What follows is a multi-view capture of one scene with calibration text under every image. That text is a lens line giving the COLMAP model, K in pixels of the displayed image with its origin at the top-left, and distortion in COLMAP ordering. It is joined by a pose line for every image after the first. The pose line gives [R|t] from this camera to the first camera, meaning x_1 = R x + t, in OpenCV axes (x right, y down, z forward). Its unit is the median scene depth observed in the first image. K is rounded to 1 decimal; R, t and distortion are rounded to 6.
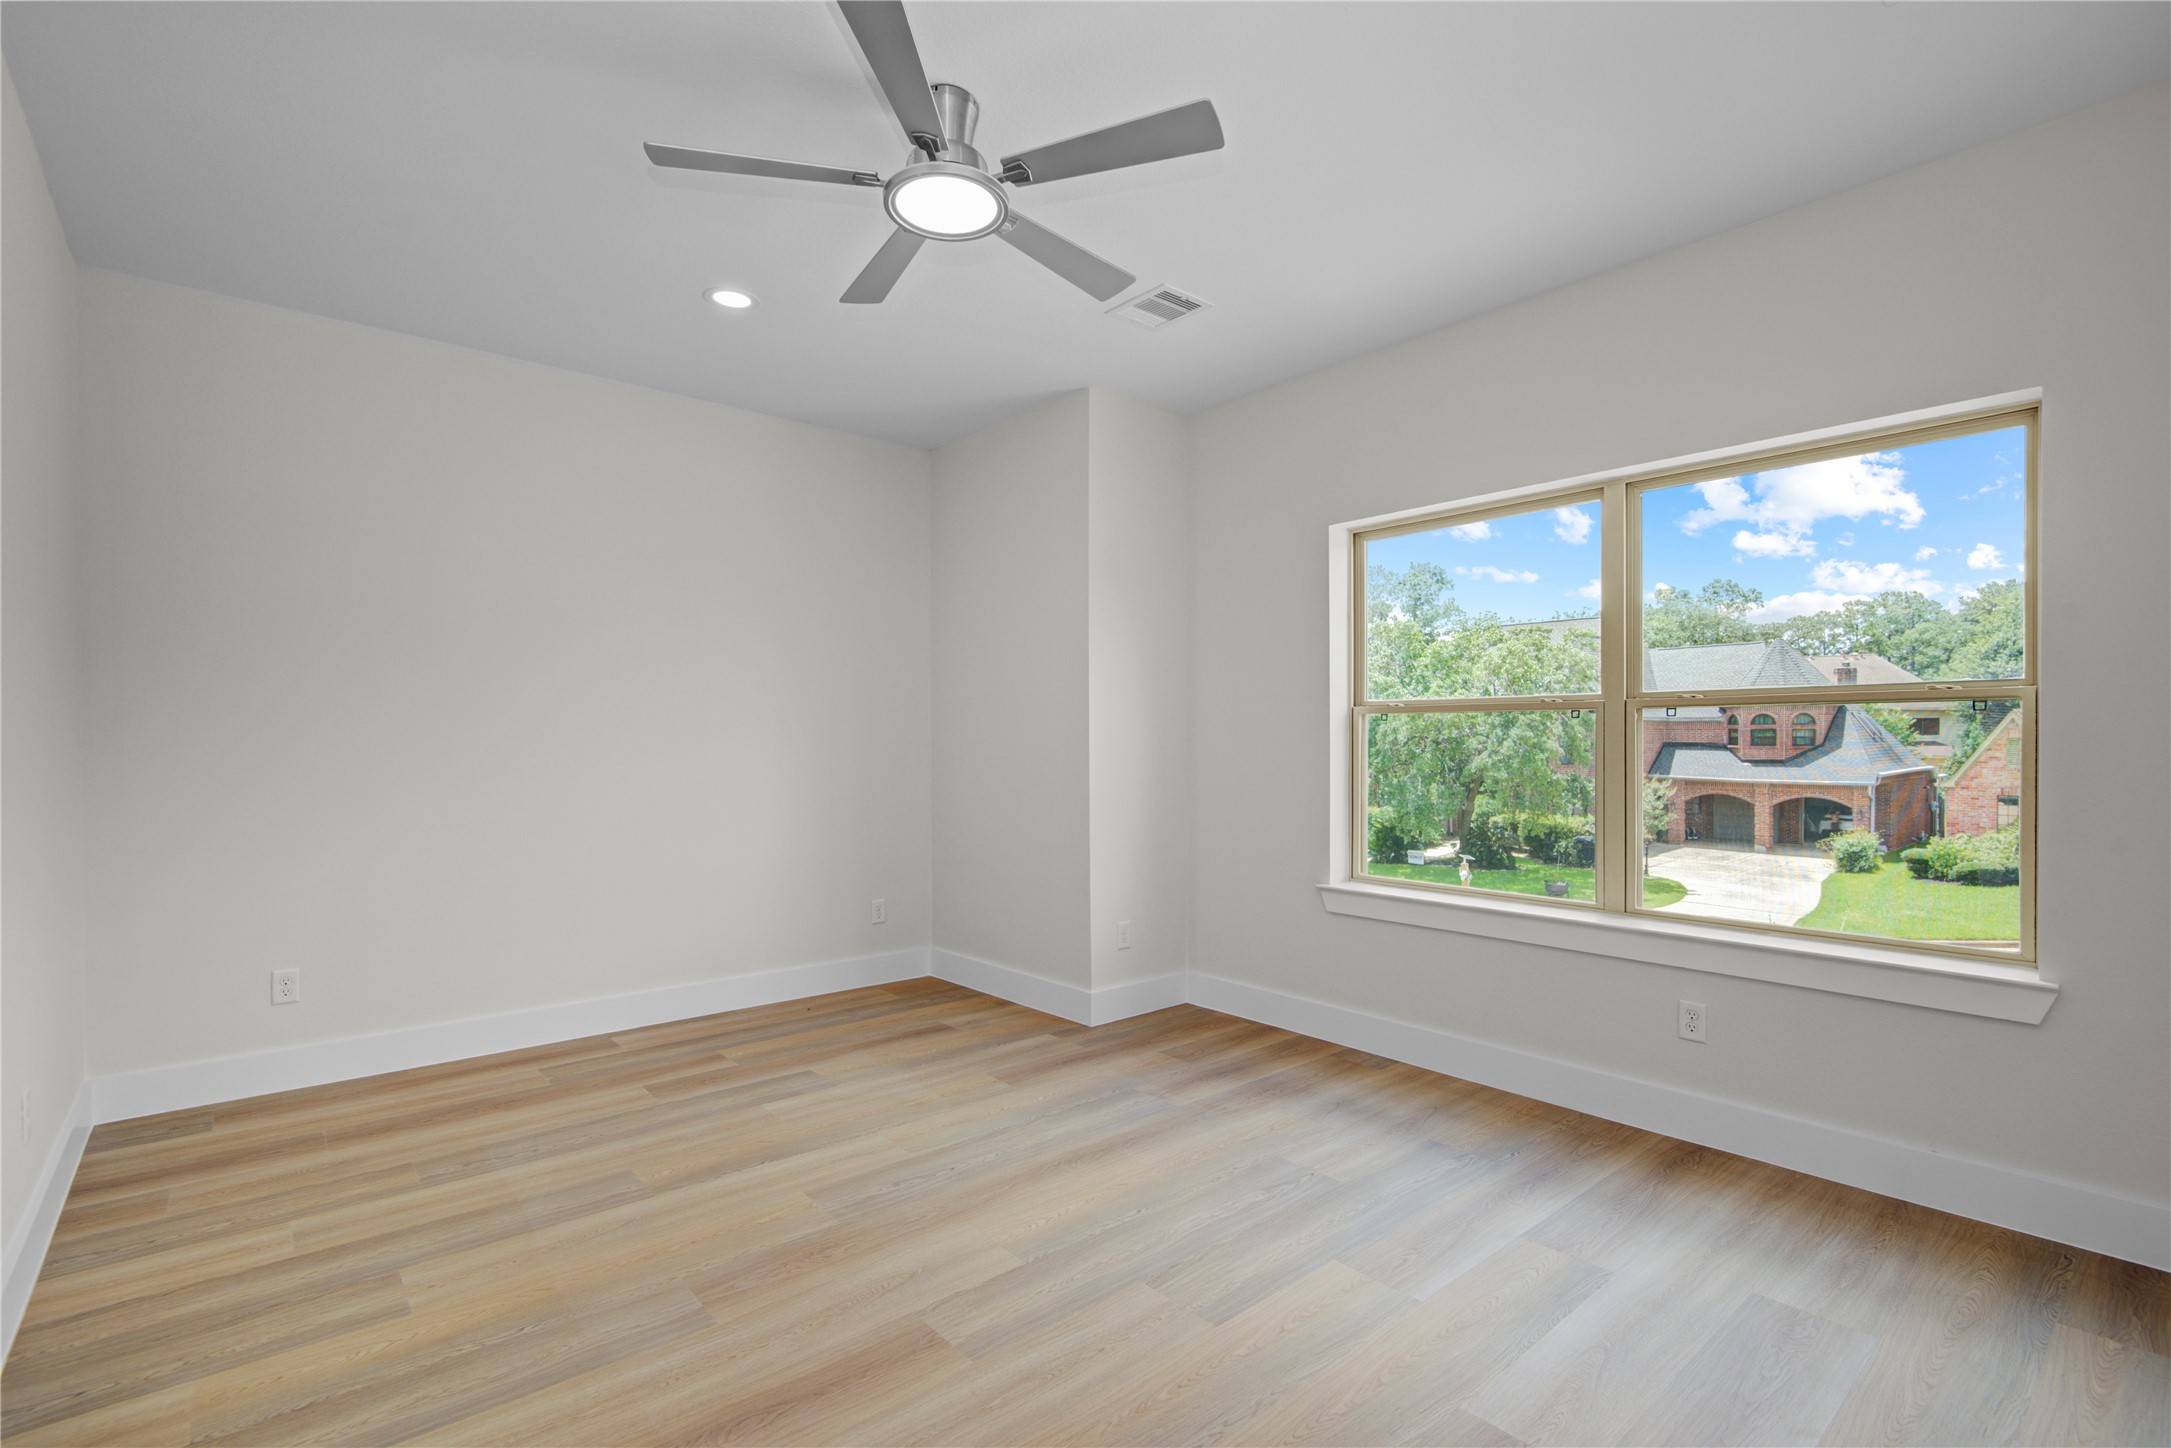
lens RADIAL K [[998.1, 0, 1092.1], [0, 998.1, 730.4], [0, 0, 1]] dist [0.000889, -0.001614]
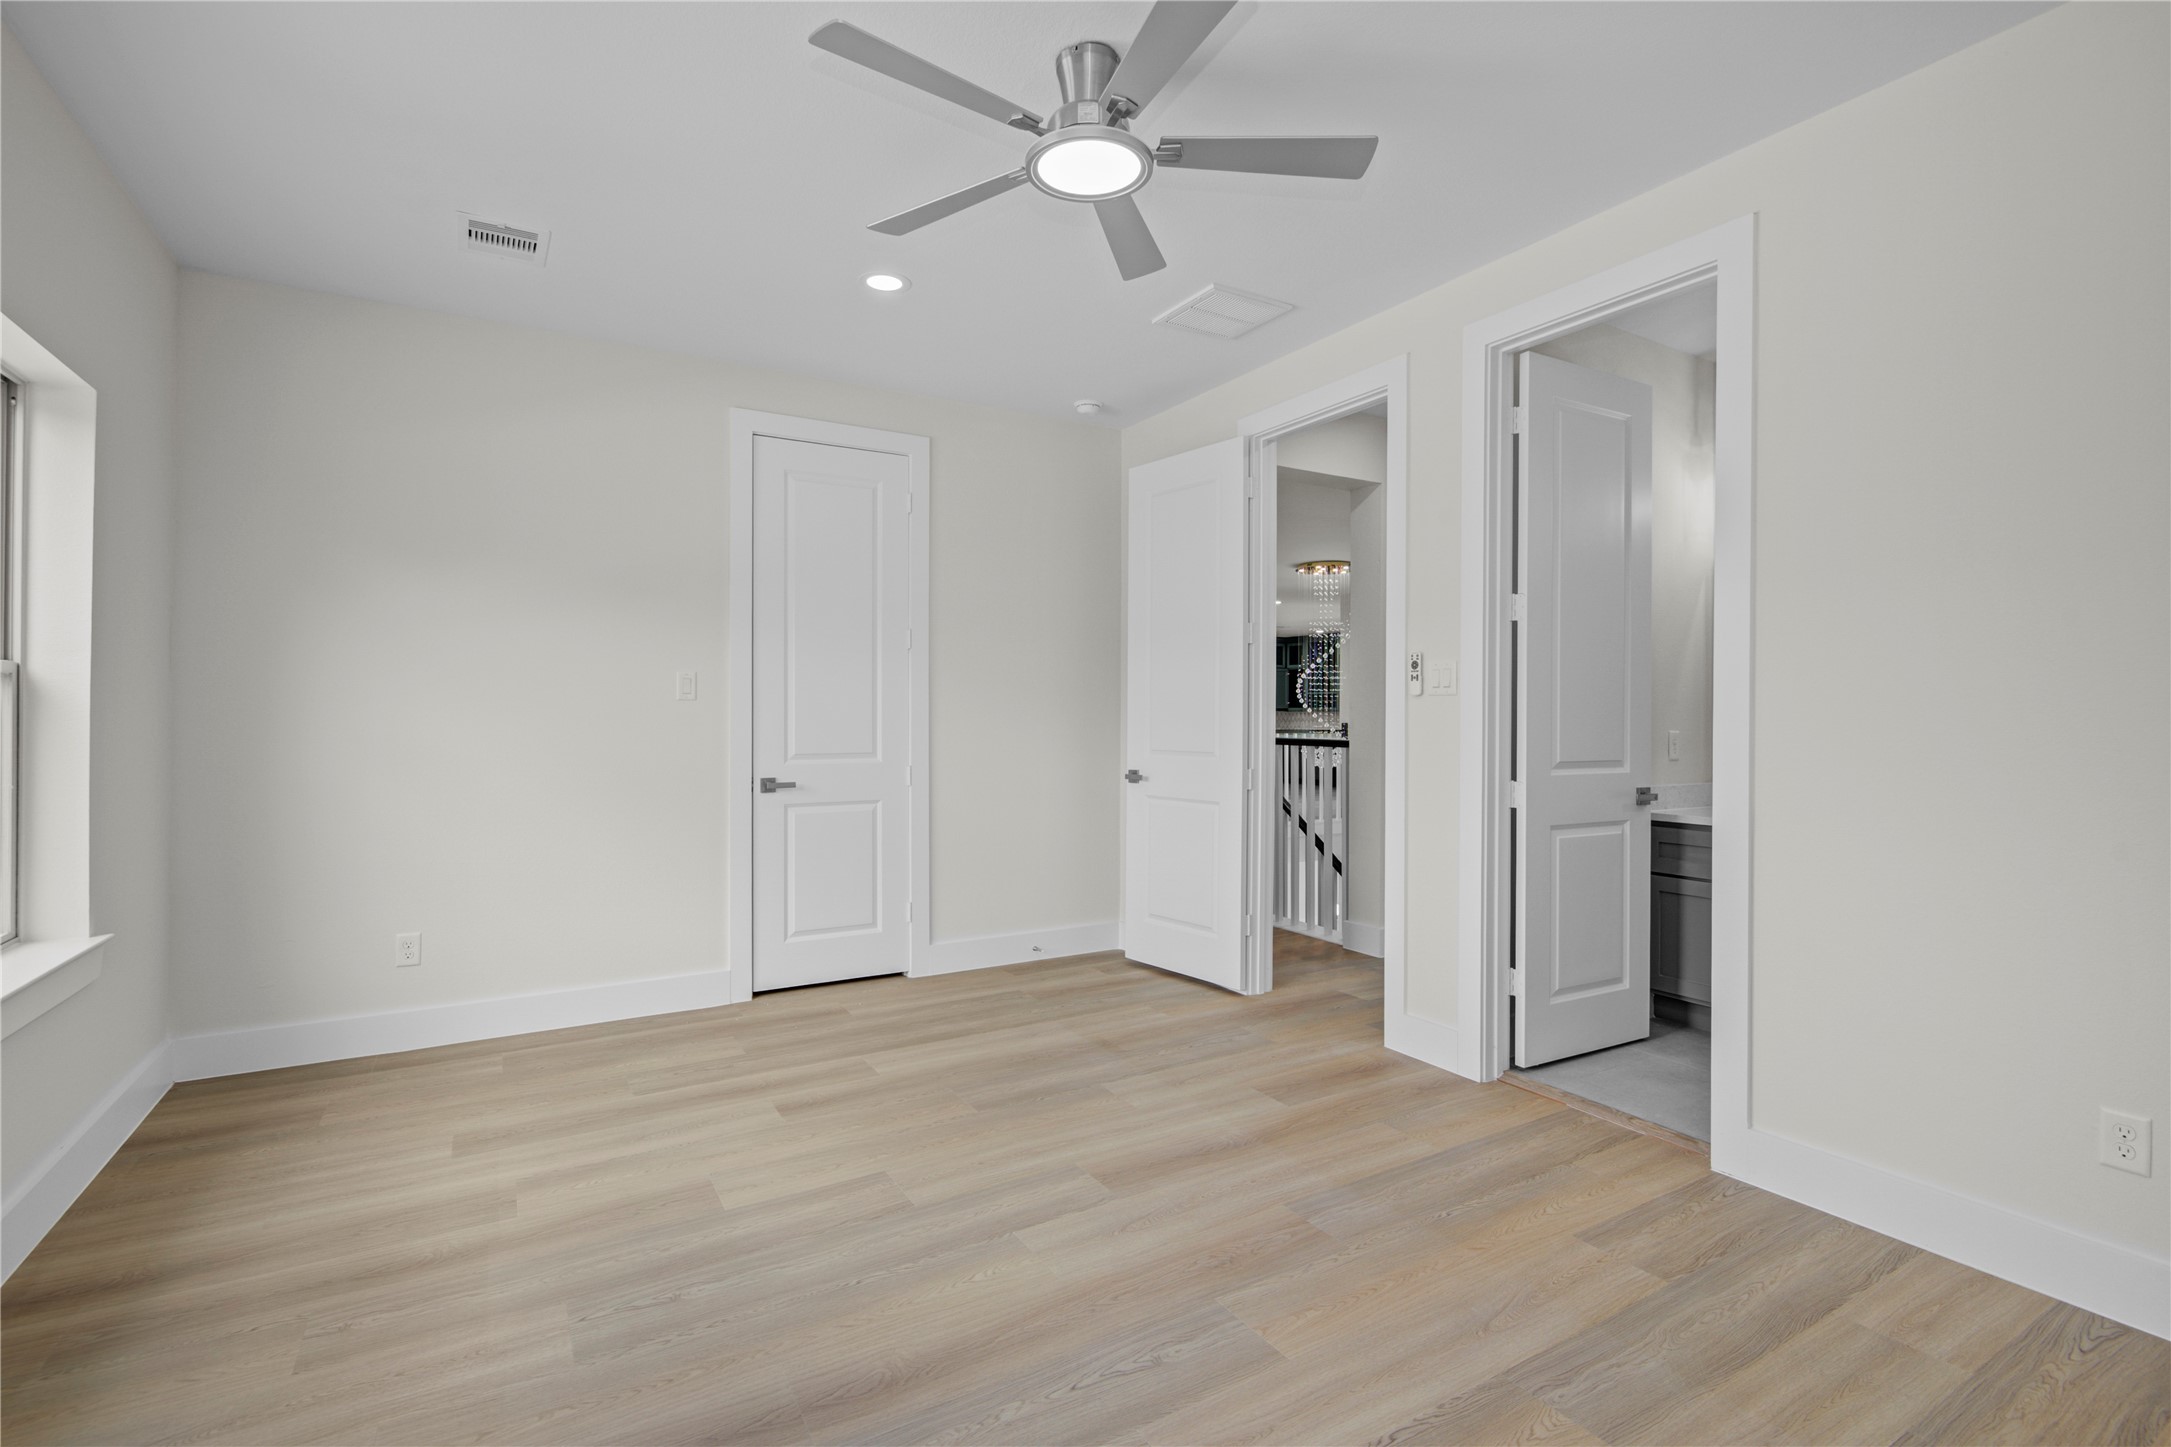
lens RADIAL K [[998.1, 0, 1086.4], [0, 998.1, 711.6], [0, 0, 1]] dist [0.000889, -0.001614]
pose [[-0.985055, -0.001364, 0.172233, -0.317647], [-0.002773, 0.999965, -0.007938, 0.014756], [-0.172216, -0.008297, -0.985024, 2.017271]]
